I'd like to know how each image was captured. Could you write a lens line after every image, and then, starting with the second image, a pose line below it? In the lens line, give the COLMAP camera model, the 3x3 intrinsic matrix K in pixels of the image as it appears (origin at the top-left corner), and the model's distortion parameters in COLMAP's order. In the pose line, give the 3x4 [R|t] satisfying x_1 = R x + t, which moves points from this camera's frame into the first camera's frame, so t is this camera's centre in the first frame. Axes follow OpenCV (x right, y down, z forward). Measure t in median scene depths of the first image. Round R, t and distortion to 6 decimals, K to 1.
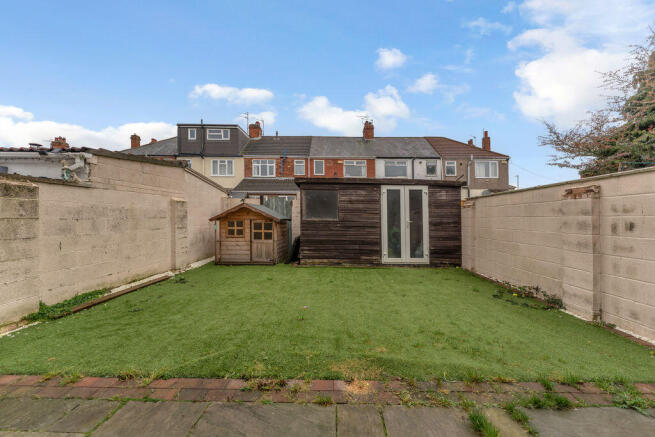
lens RADIAL K [[267.8, 0, 329.7], [0, 267.8, 216.0], [0, 0, 1]] dist [-0.001235, -0.000167]
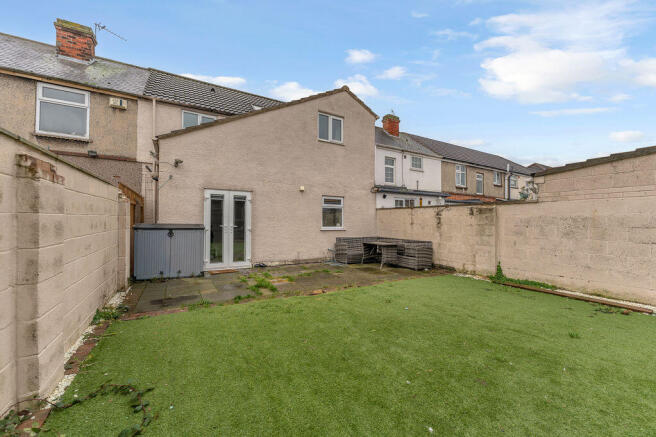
lens RADIAL K [[264.9, 0, 328.0], [0, 264.9, 218.5], [0, 0, 1]] dist [-0.001578, -0.000202]
pose [[-0.857616, -0.022022, -0.513819, 0.737272], [-0.015790, 0.999739, -0.016492, 0.011973], [0.514048, -0.006030, -0.857740, 1.784854]]
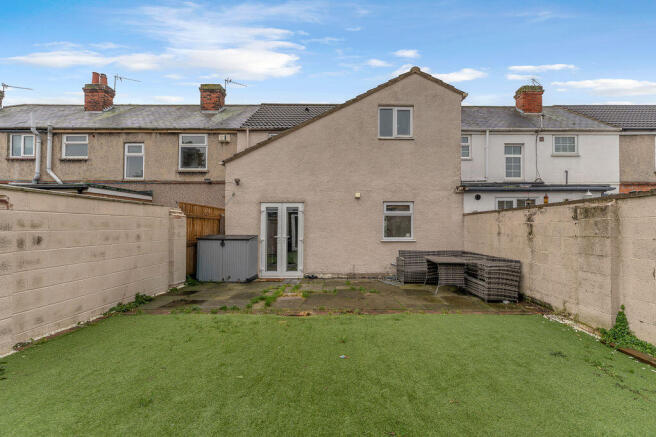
lens RADIAL K [[266.1, 0, 329.0], [0, 266.1, 228.6], [0, 0, 1]] dist [-0.001312, -0.000163]
pose [[-0.999885, -0.006682, -0.013629, -0.029043], [-0.006611, 0.999964, -0.005287, -0.009059], [0.013664, -0.005196, -0.999893, 1.791571]]
